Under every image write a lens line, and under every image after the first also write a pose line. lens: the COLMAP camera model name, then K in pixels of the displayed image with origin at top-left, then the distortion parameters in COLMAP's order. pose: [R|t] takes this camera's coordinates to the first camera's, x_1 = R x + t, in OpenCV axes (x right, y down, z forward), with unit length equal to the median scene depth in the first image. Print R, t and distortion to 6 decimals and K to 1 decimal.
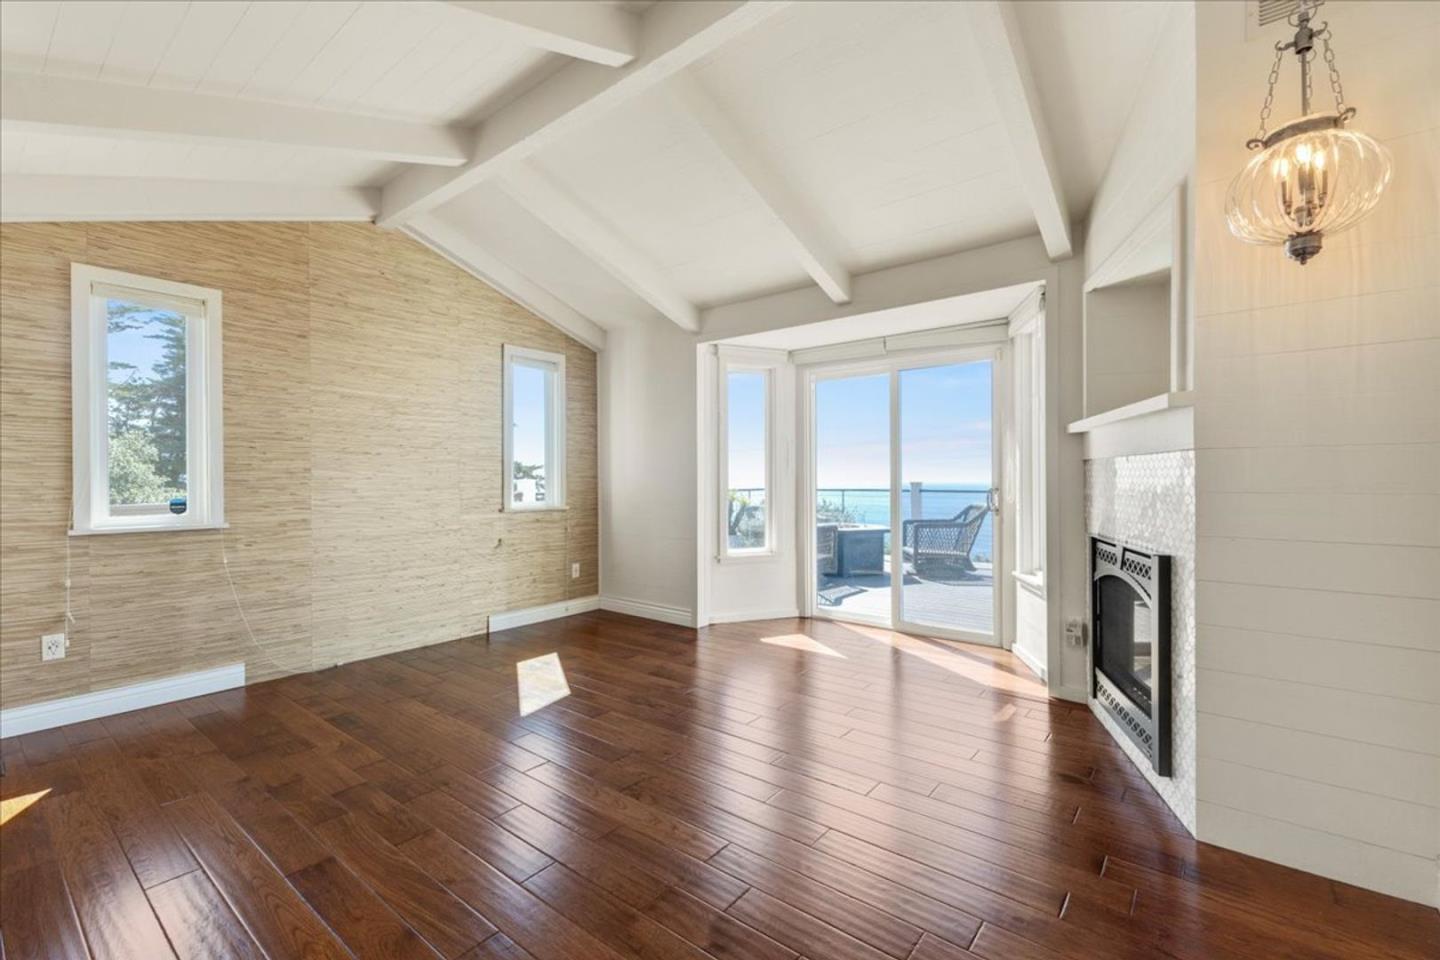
lens RADIAL K [[621.1, 0, 720.9], [0, 621.1, 476.6], [0, 0, 1]] dist [0.003500, -0.000143]
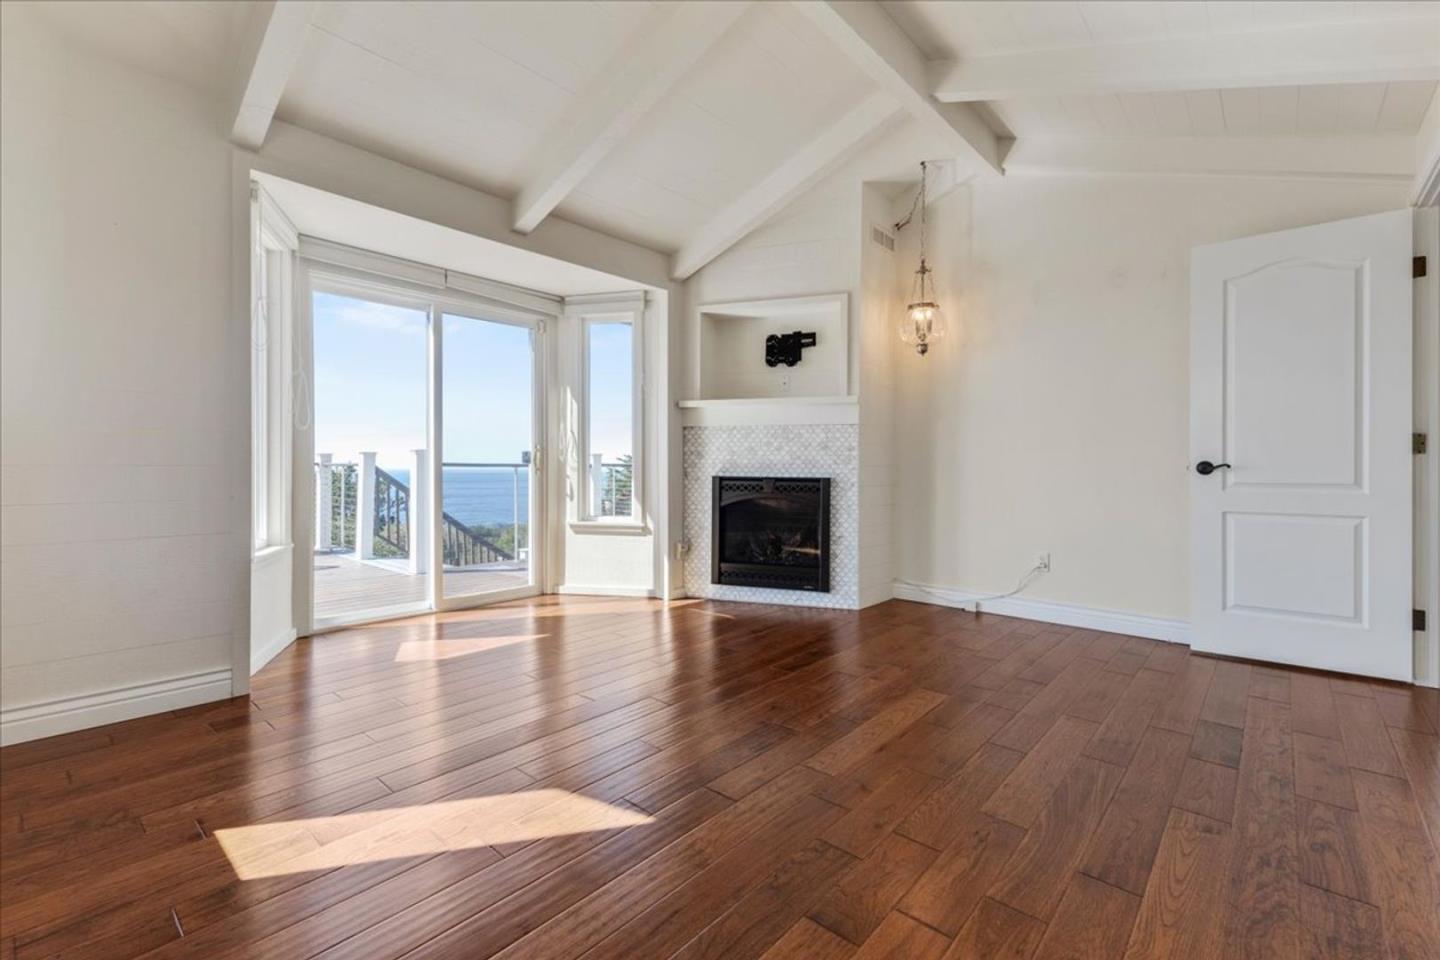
lens RADIAL K [[621.1, 0, 720.9], [0, 621.1, 476.6], [0, 0, 1]] dist [0.003500, -0.000143]
pose [[0.050261, -0.009752, 0.998689, -0.865907], [-0.008165, 0.999915, 0.010175, 0.073493], [-0.998703, -0.008666, 0.050177, 0.864819]]
